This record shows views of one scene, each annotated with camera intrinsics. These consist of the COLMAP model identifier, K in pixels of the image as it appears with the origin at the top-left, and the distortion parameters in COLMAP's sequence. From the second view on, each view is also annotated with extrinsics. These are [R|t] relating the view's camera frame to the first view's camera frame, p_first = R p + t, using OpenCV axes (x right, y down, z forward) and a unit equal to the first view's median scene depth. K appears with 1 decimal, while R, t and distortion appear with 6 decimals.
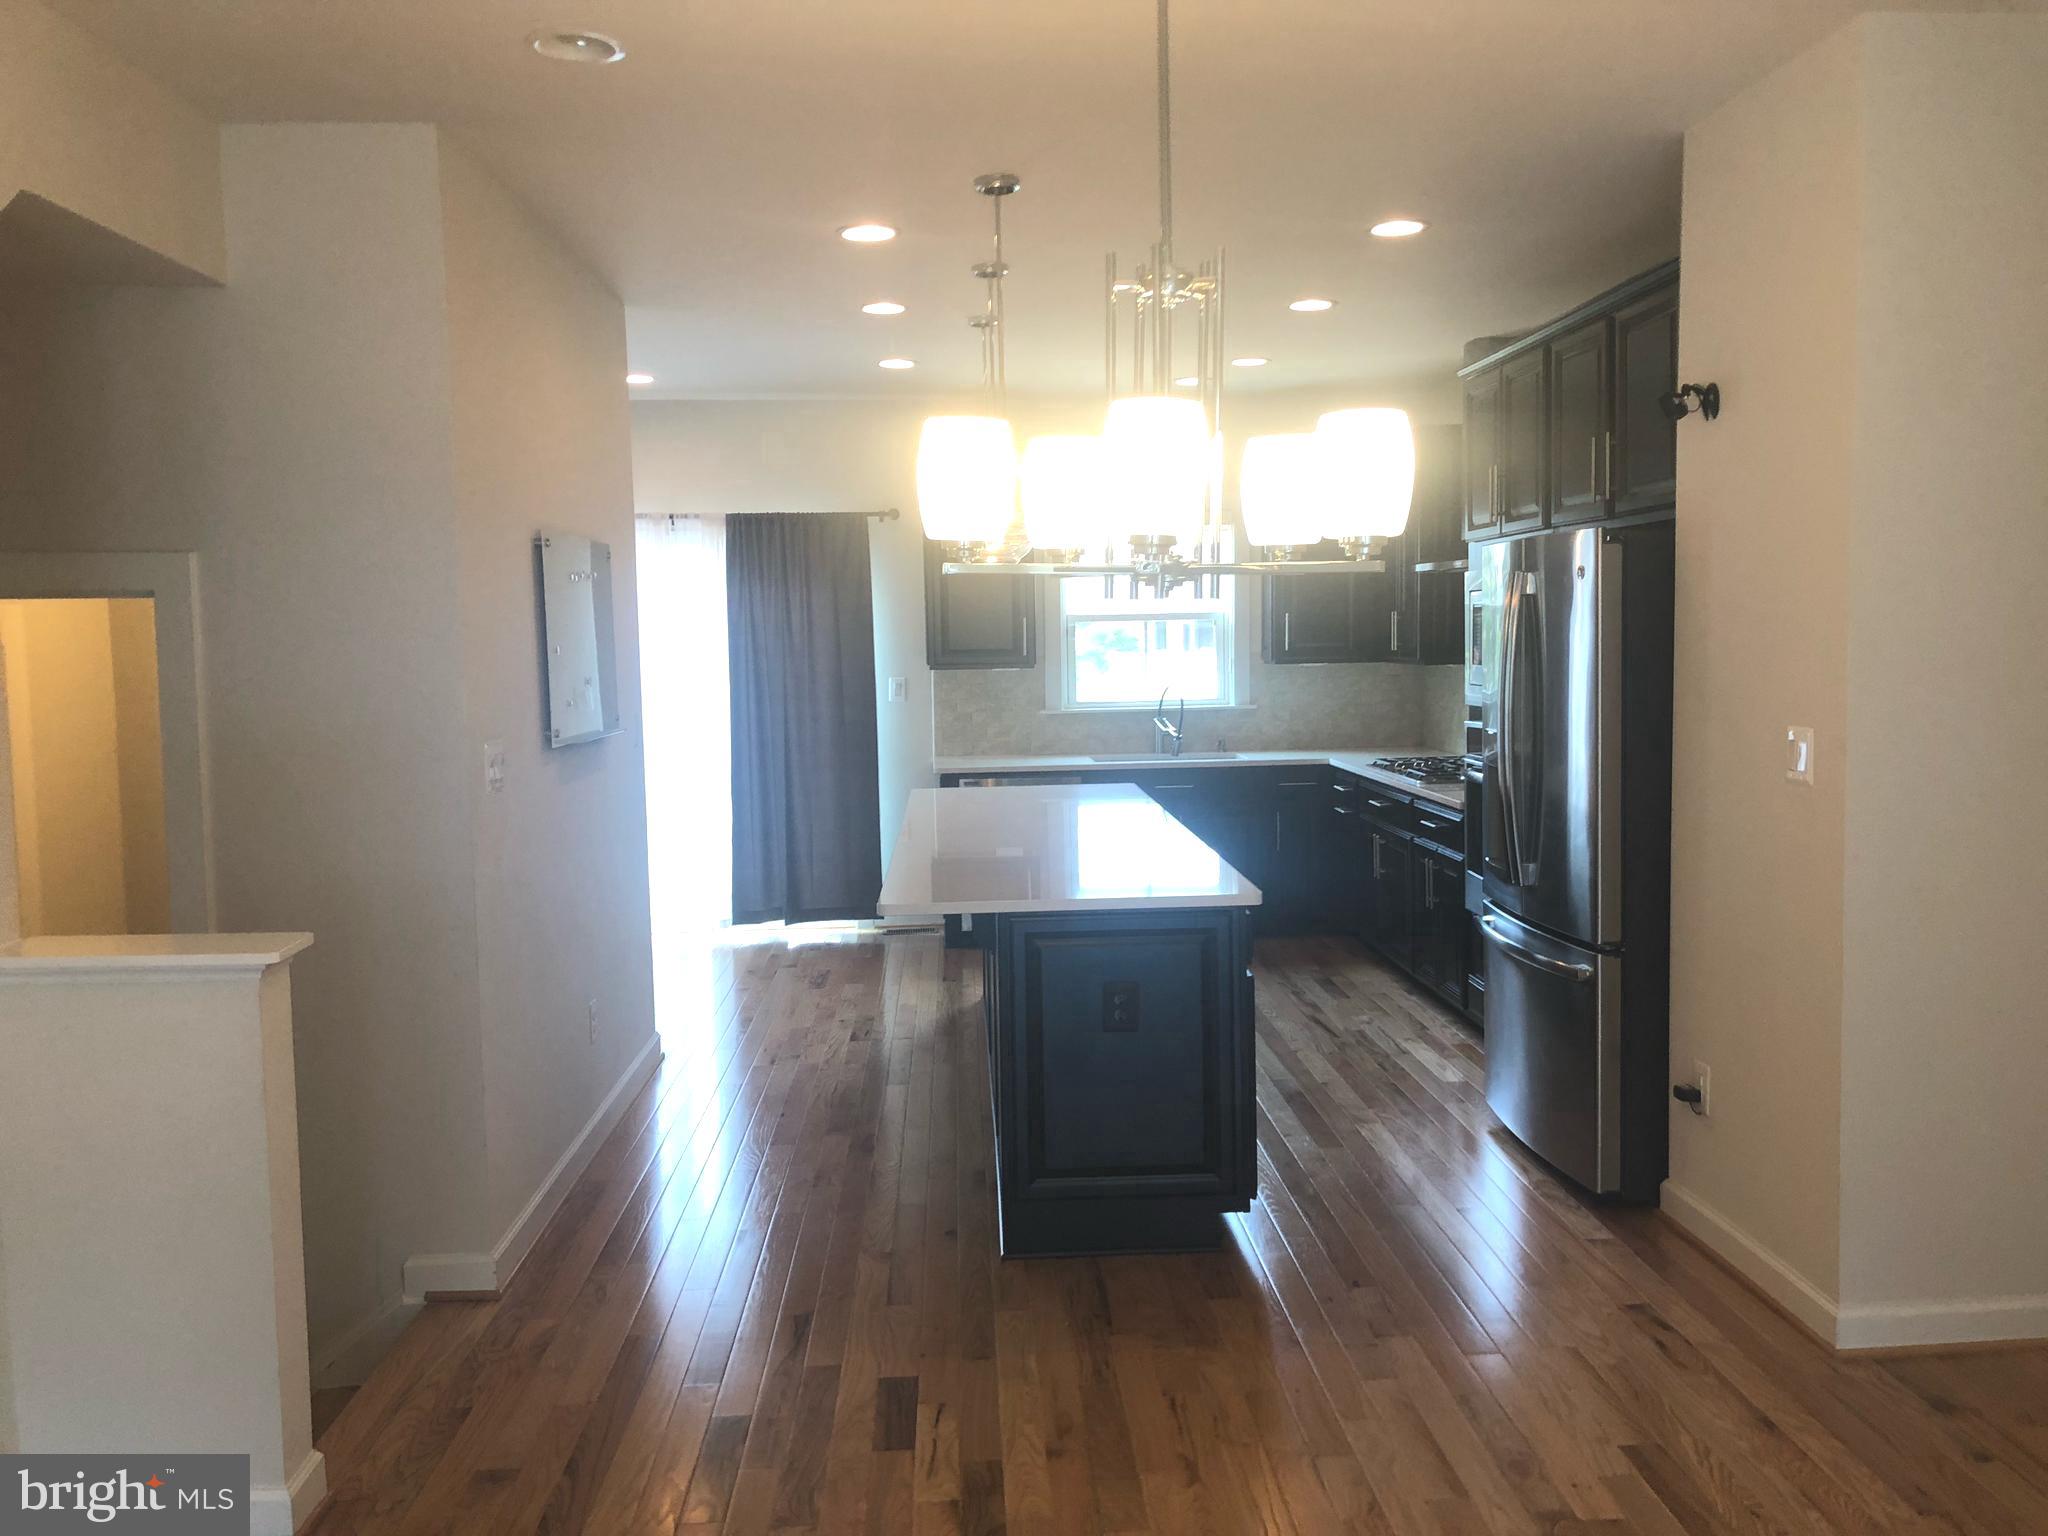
lens RADIAL K [[1694.1, 0, 1024.0], [0, 1694.1, 768.0], [0, 0, 1]] dist [0.117636, -0.318950]
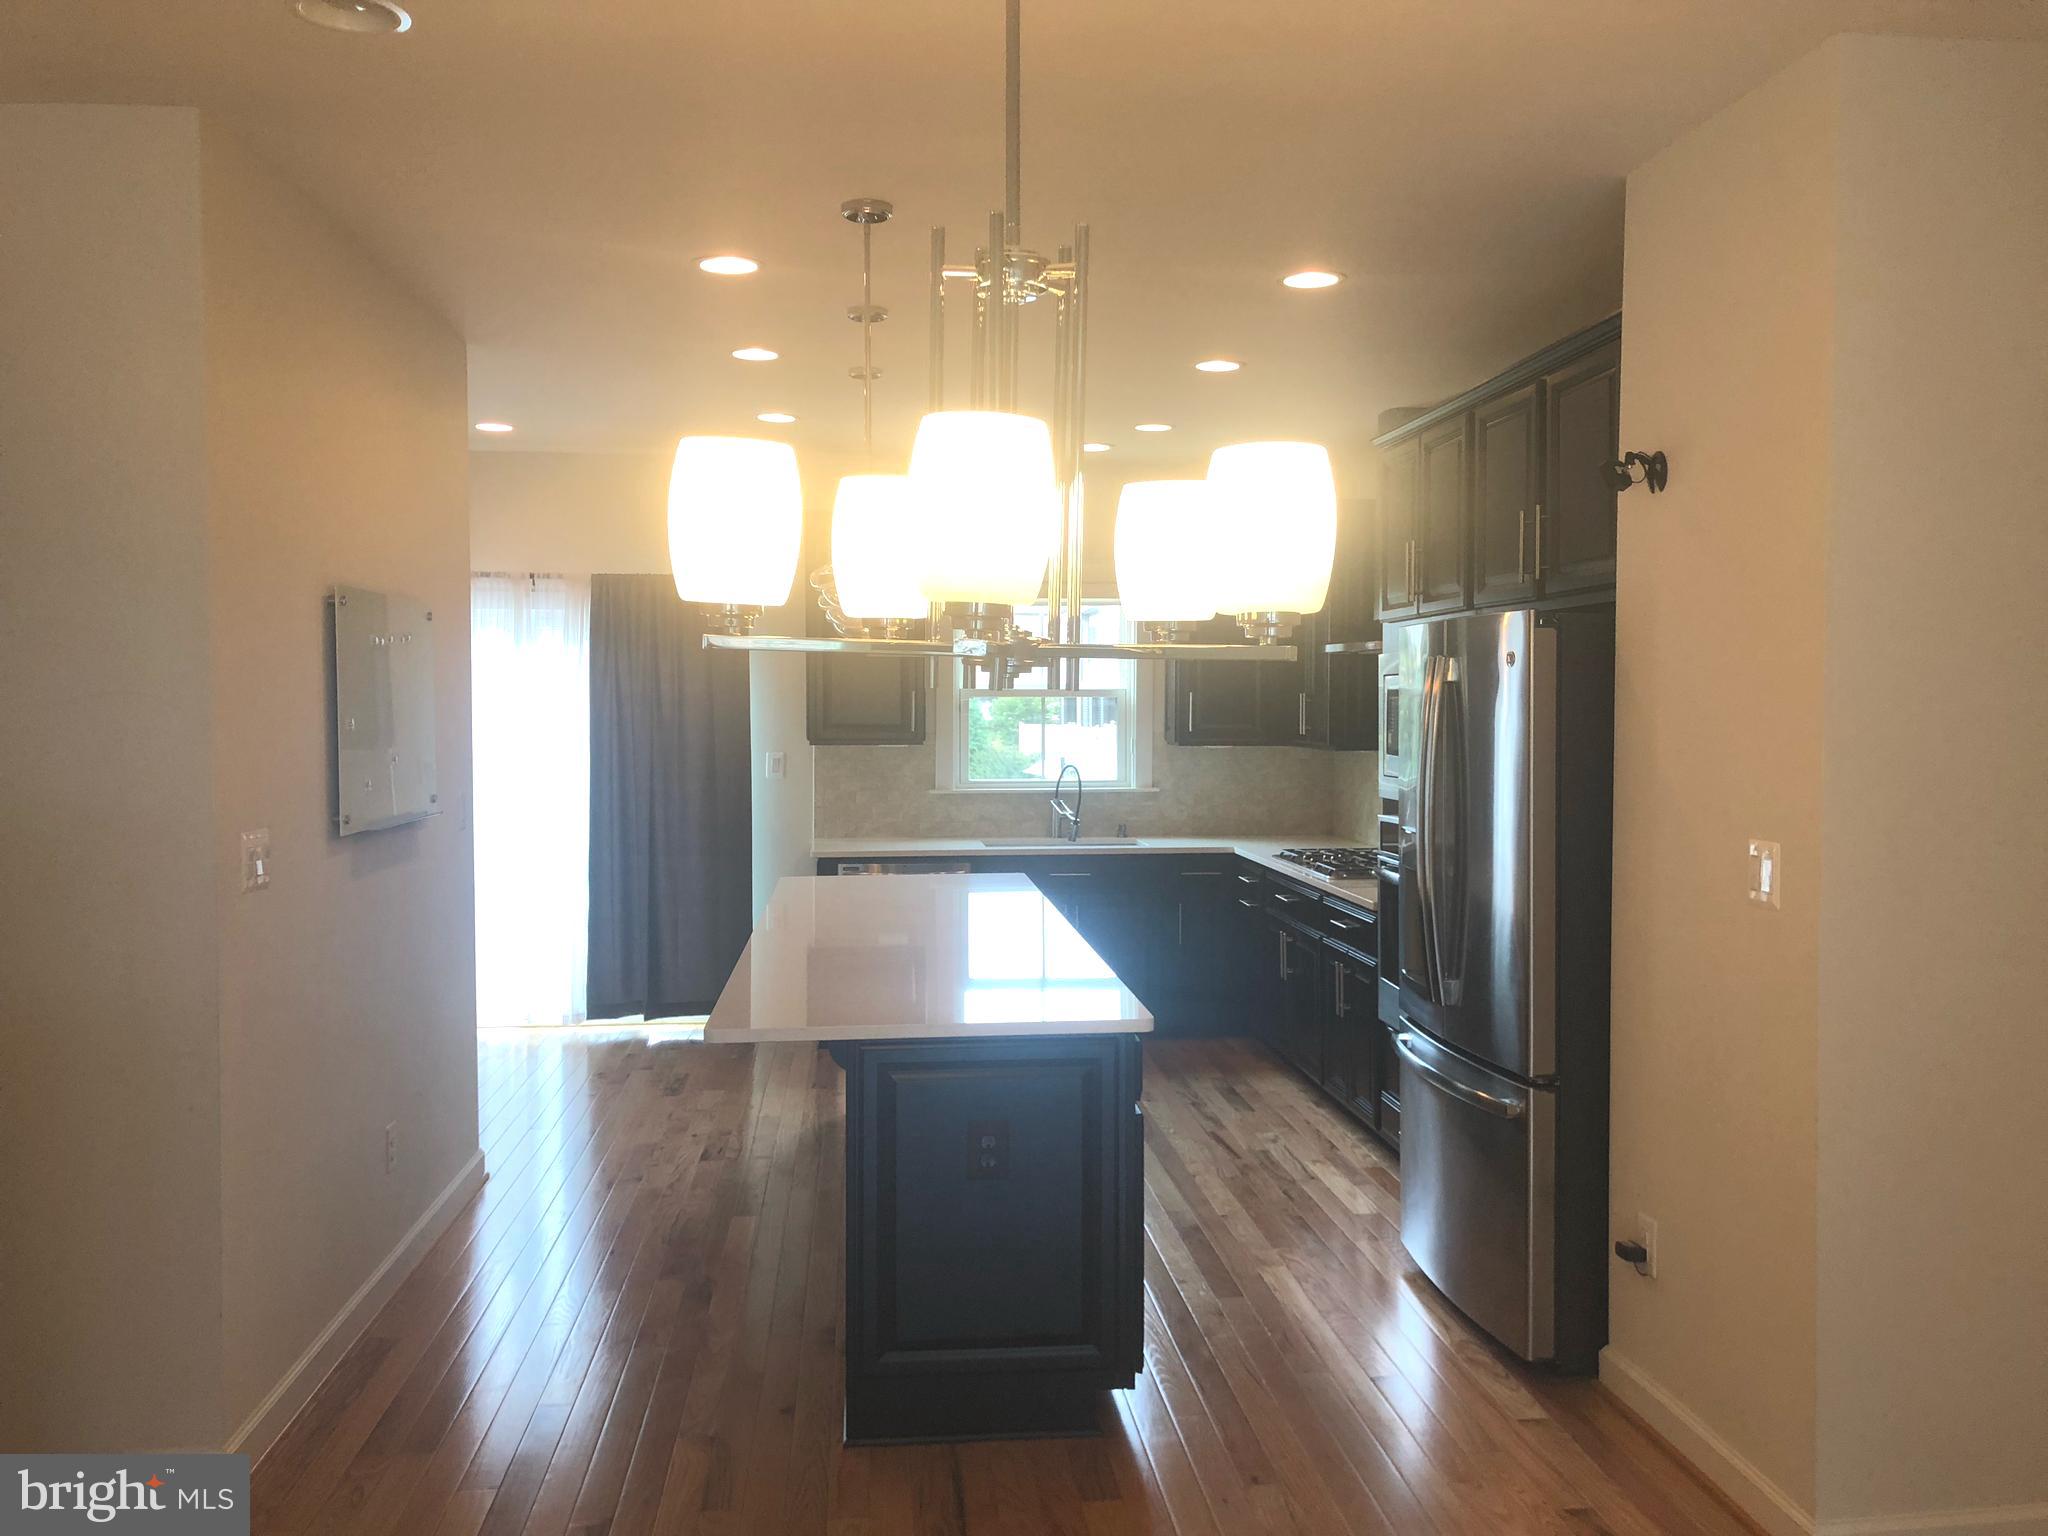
lens RADIAL K [[1687.1, 0, 1024.0], [0, 1687.1, 768.0], [0, 0, 1]] dist [0.110577, -0.222202]
pose [[0.998520, 0.017114, 0.051626, 0.020044], [-0.014997, 0.999042, -0.041109, -0.013121], [-0.052280, 0.040274, 0.997820, 0.098623]]
